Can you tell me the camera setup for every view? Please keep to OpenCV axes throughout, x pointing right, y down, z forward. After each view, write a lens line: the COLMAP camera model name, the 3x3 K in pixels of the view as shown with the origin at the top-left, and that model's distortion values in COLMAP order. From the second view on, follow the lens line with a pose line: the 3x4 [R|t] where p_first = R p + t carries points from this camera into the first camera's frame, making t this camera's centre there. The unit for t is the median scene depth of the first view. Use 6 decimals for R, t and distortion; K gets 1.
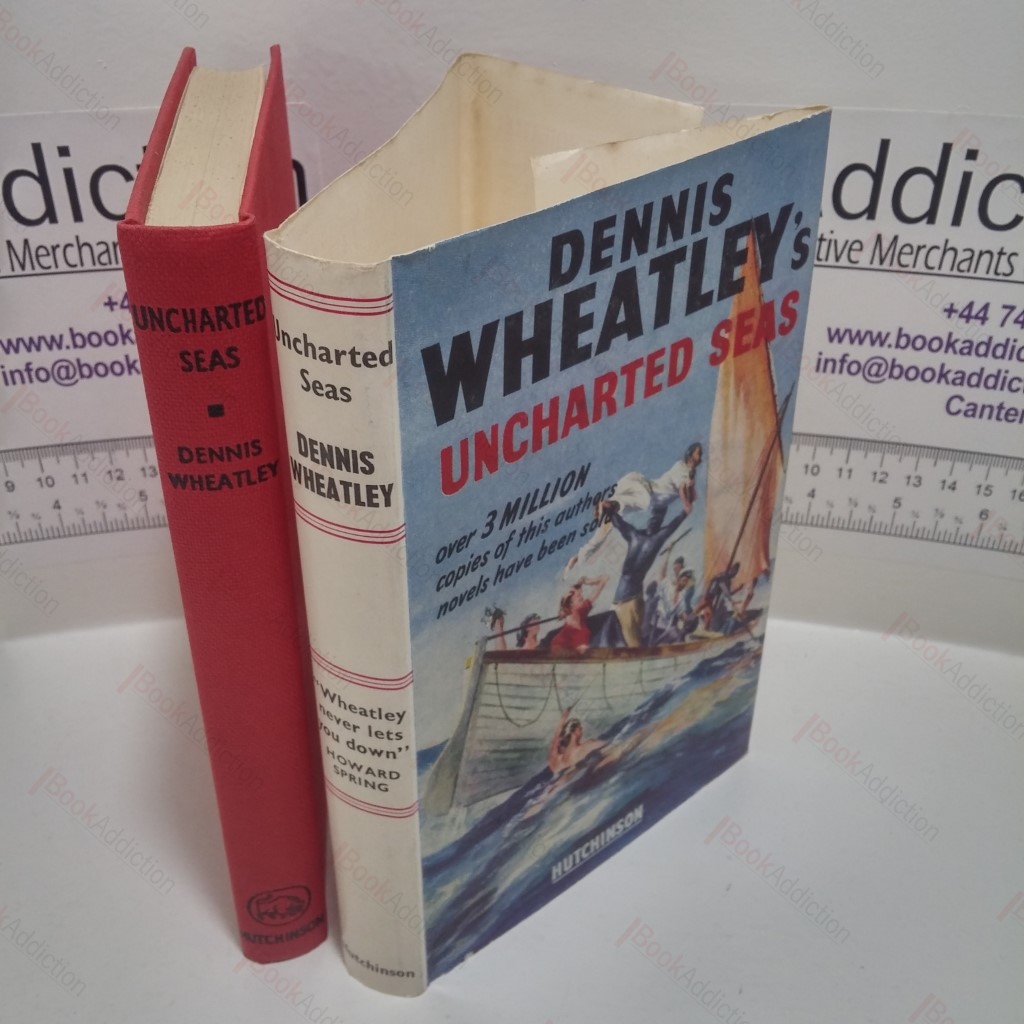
lens RADIAL K [[1194.4, 0, 522.7], [0, 1194.4, 513.1], [0, 0, 1]] dist [0.030431, -0.027978]
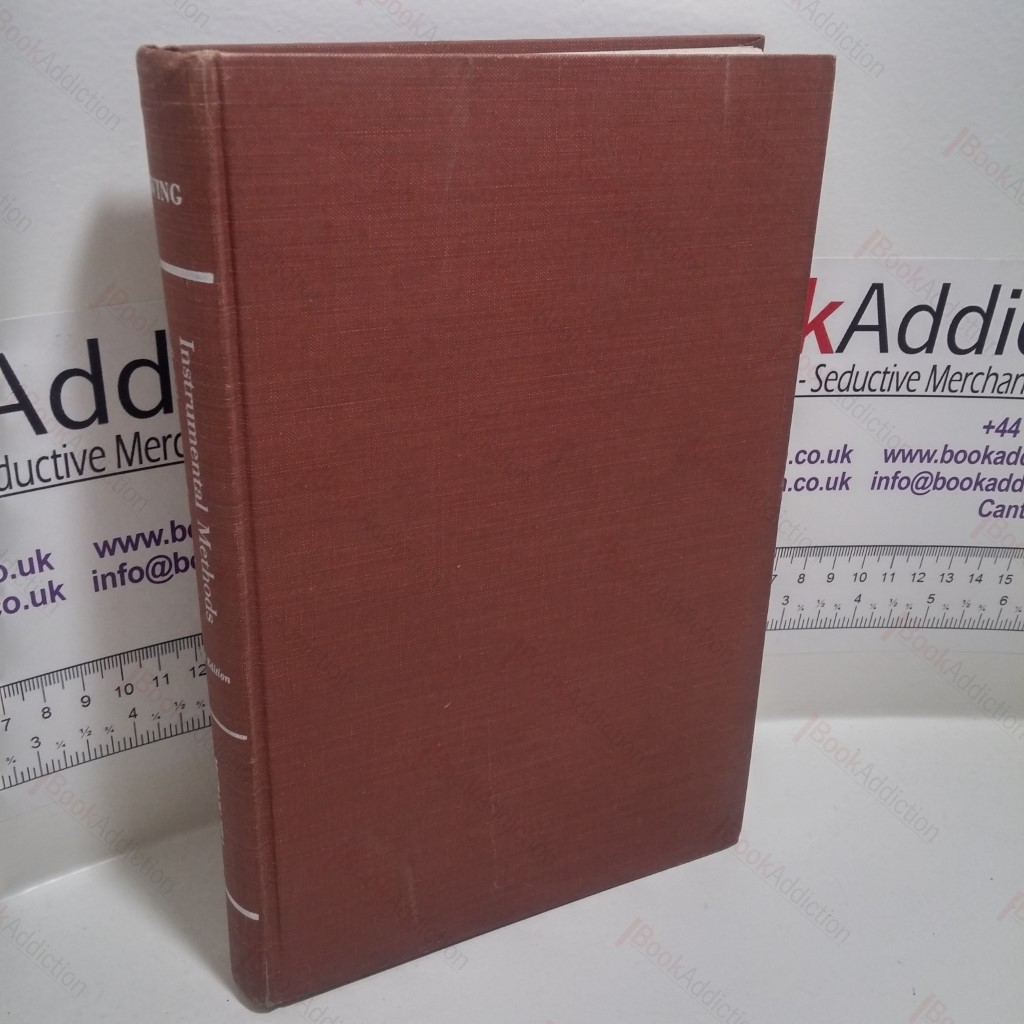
lens RADIAL K [[1194.4, 0, 522.7], [0, 1194.4, 513.1], [0, 0, 1]] dist [0.030431, -0.027978]
pose [[0.953568, -0.098997, 0.284441, -0.378060], [0.115319, 0.992475, -0.041177, -0.091458], [-0.278224, 0.072067, 0.957809, 0.053253]]
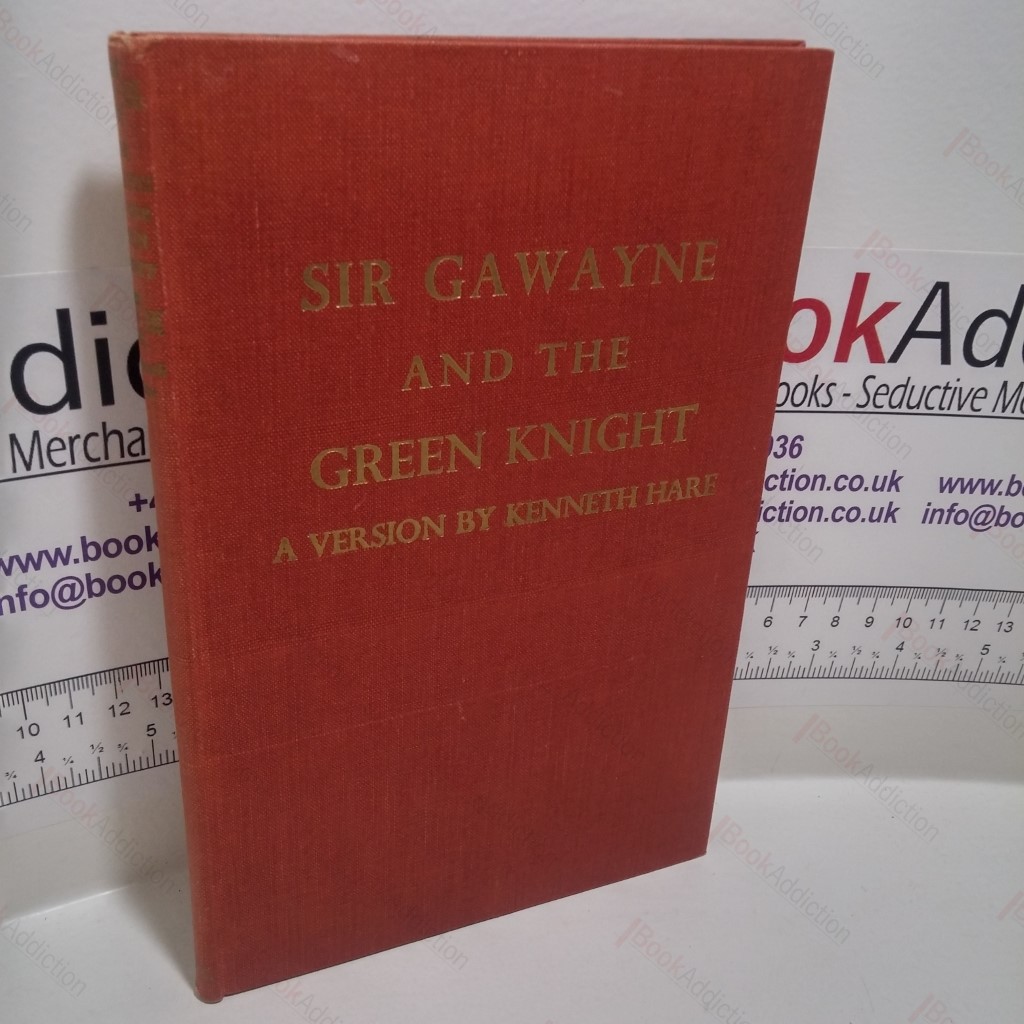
lens RADIAL K [[1184.1, 0, 522.8], [0, 1184.1, 513.5], [0, 0, 1]] dist [0.035851, -0.054056]
pose [[0.964695, -0.064218, 0.255422, -0.296806], [0.074554, 0.996736, -0.030984, -0.123926], [-0.252599, 0.048933, 0.966333, 0.195672]]
